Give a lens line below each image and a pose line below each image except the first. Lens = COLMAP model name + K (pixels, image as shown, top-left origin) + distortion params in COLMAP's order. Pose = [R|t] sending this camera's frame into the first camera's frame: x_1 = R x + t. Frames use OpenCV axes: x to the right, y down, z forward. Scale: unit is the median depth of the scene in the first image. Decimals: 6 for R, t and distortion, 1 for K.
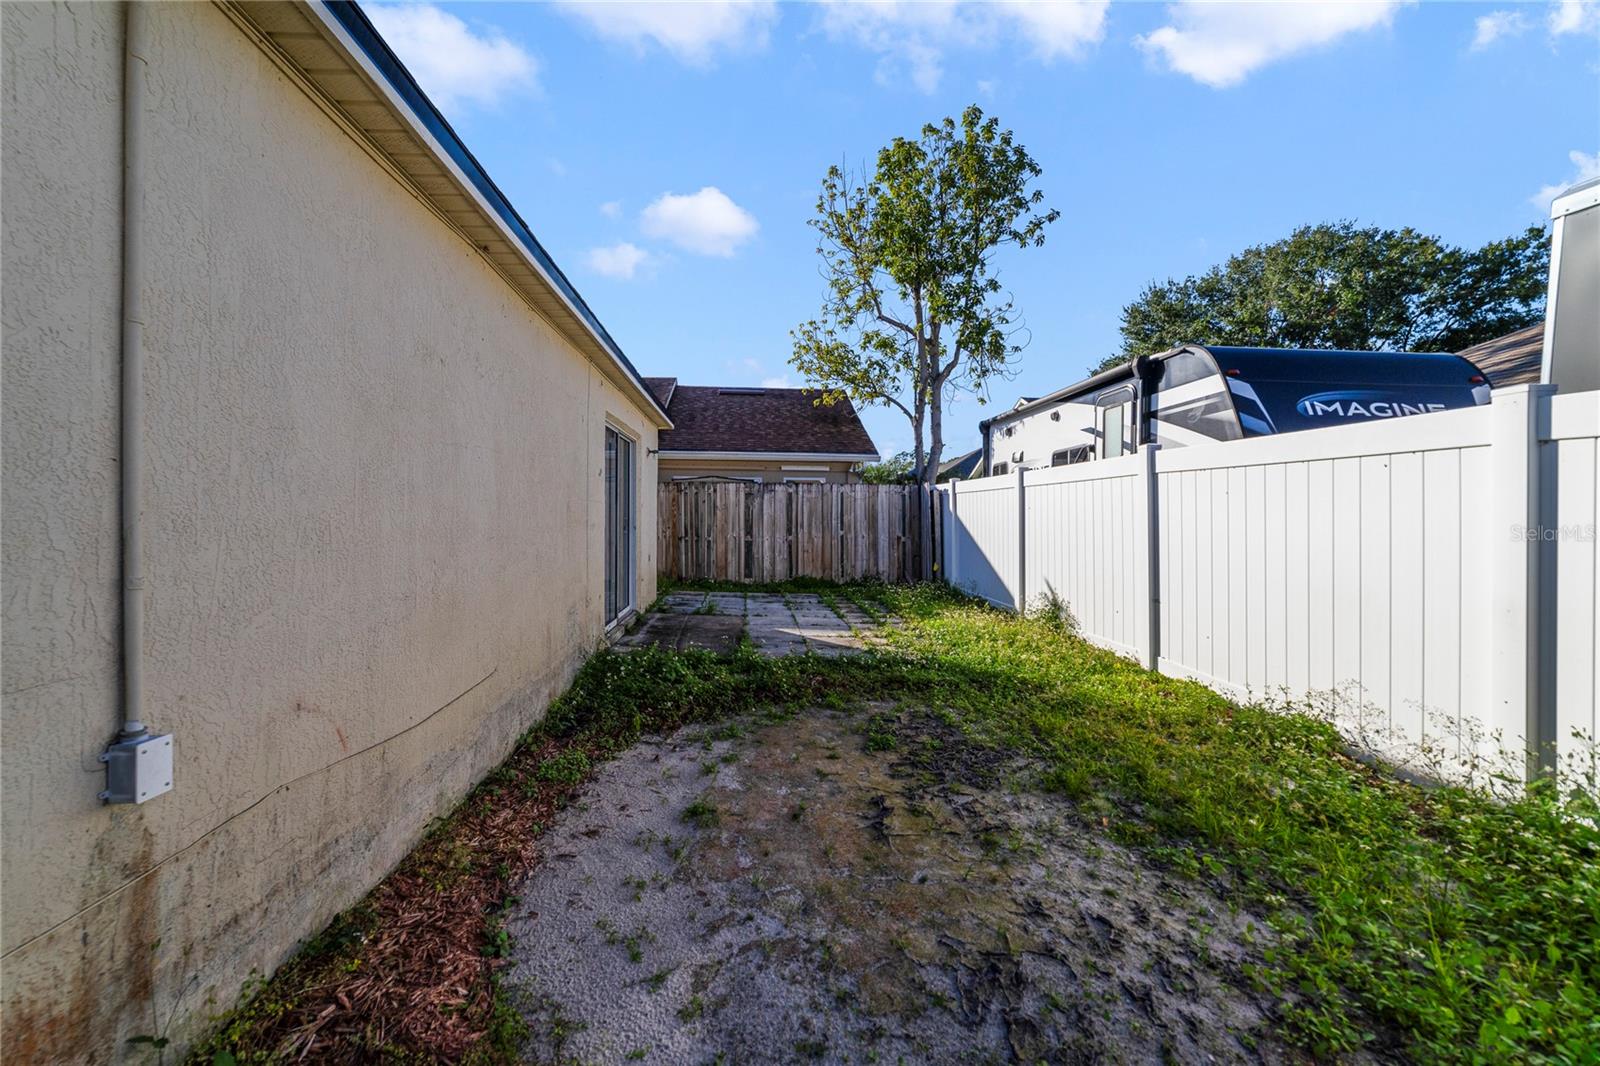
lens RADIAL K [[616.7, 0, 786.5], [0, 616.7, 526.2], [0, 0, 1]] dist [-0.024977, 0.008173]
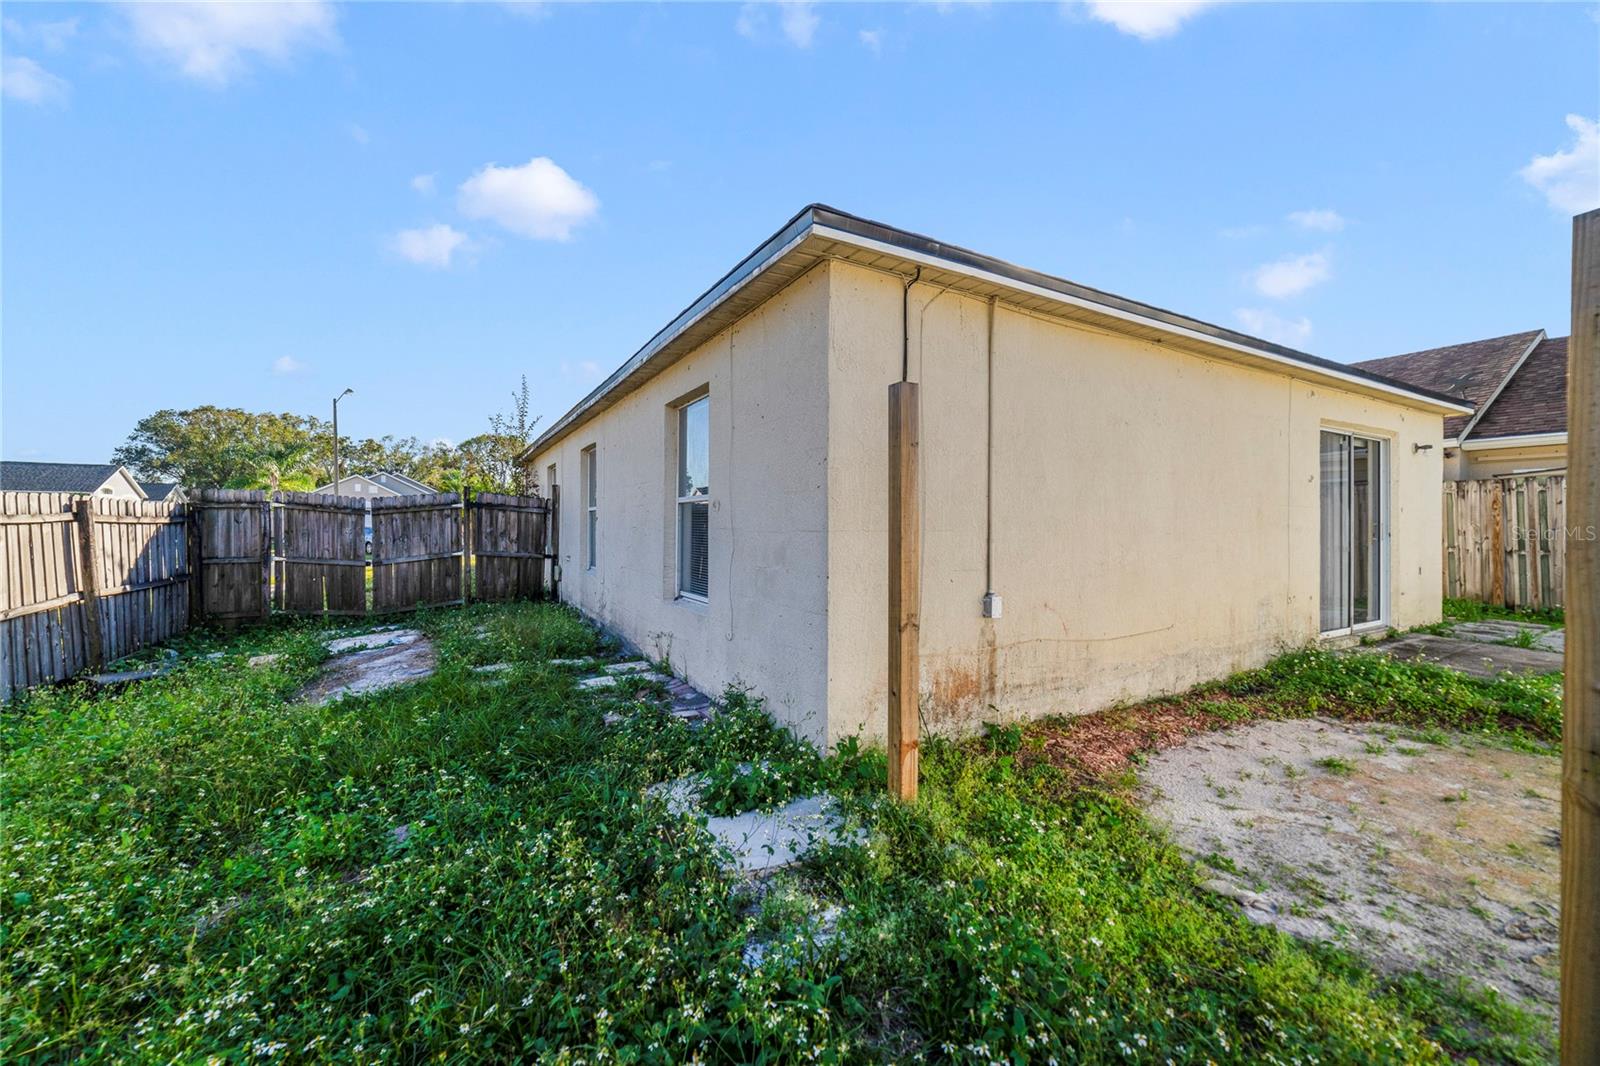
lens RADIAL K [[616.7, 0, 786.5], [0, 616.7, 526.2], [0, 0, 1]] dist [-0.024977, 0.008173]
pose [[0.427249, -0.010142, -0.904077, 0.640167], [-0.011423, 0.999797, -0.016614, 0.052066], [0.904062, 0.017426, 0.427047, -0.631240]]
